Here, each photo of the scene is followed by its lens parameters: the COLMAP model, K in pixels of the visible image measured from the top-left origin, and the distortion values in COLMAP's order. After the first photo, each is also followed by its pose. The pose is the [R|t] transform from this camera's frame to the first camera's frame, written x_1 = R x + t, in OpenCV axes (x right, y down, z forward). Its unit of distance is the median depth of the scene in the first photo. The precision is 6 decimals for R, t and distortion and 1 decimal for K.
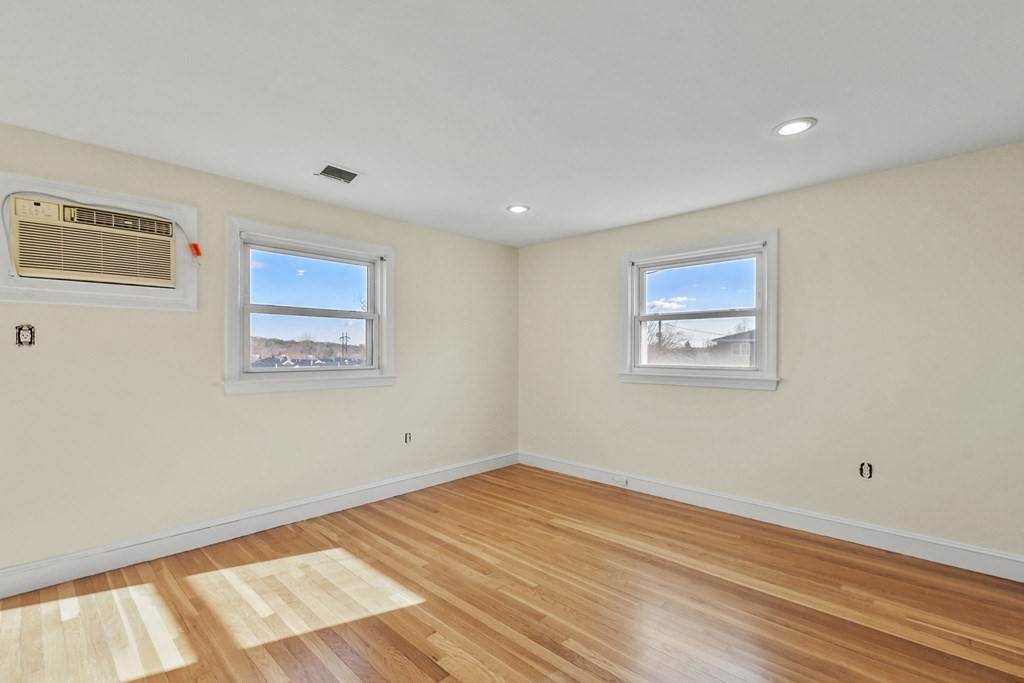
lens RADIAL K [[456.3, 0, 506.4], [0, 456.3, 345.0], [0, 0, 1]] dist [0.004445, -0.000197]
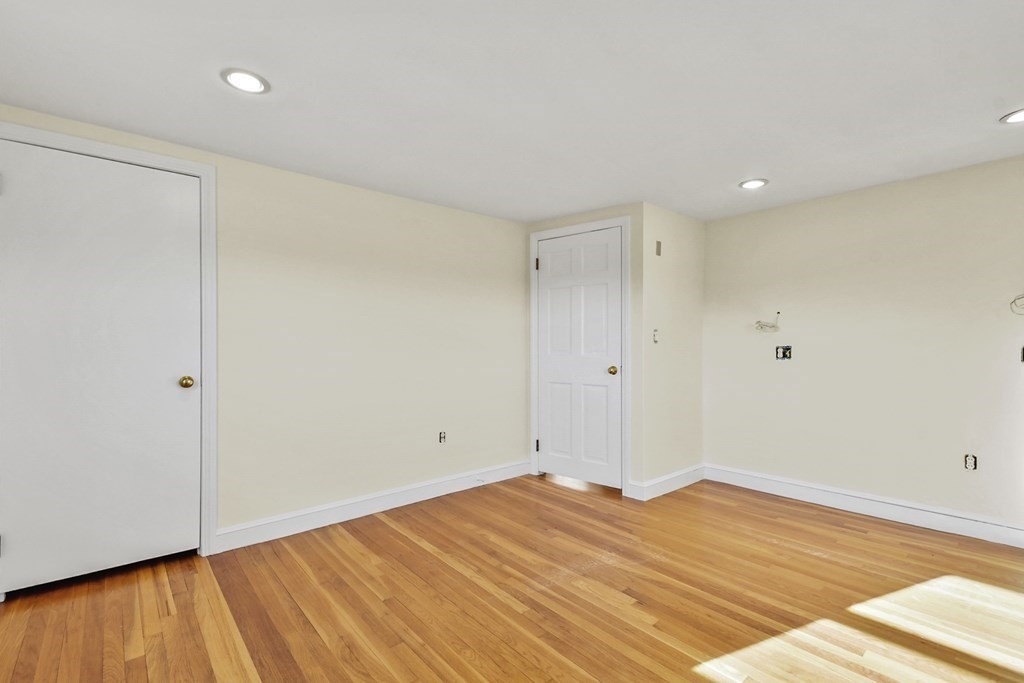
lens RADIAL K [[456.3, 0, 506.4], [0, 456.3, 345.0], [0, 0, 1]] dist [0.004445, -0.000197]
pose [[-0.995187, 0.001321, 0.097988, 0.041744], [-0.000643, 0.999800, -0.020006, 0.024304], [-0.097995, -0.019973, -0.994986, 1.292251]]
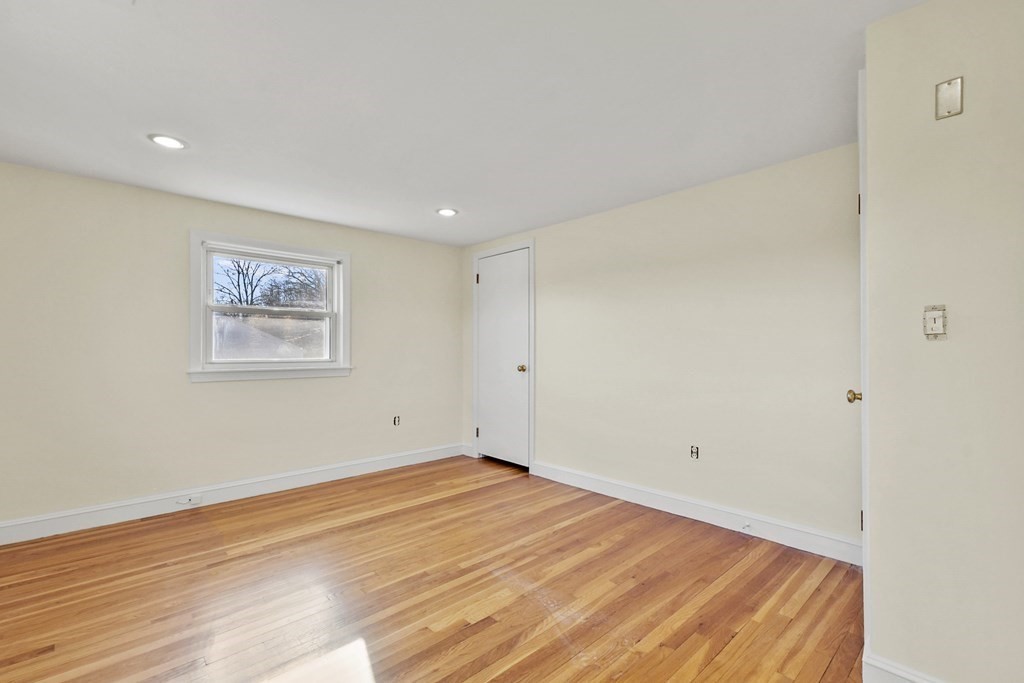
lens RADIAL K [[456.3, 0, 506.4], [0, 456.3, 345.0], [0, 0, 1]] dist [0.004445, -0.000197]
pose [[0.054331, 0.003457, 0.998517, -0.726794], [-0.015677, 0.999874, -0.002609, 0.007718], [-0.998400, -0.015512, 0.054378, 0.497835]]
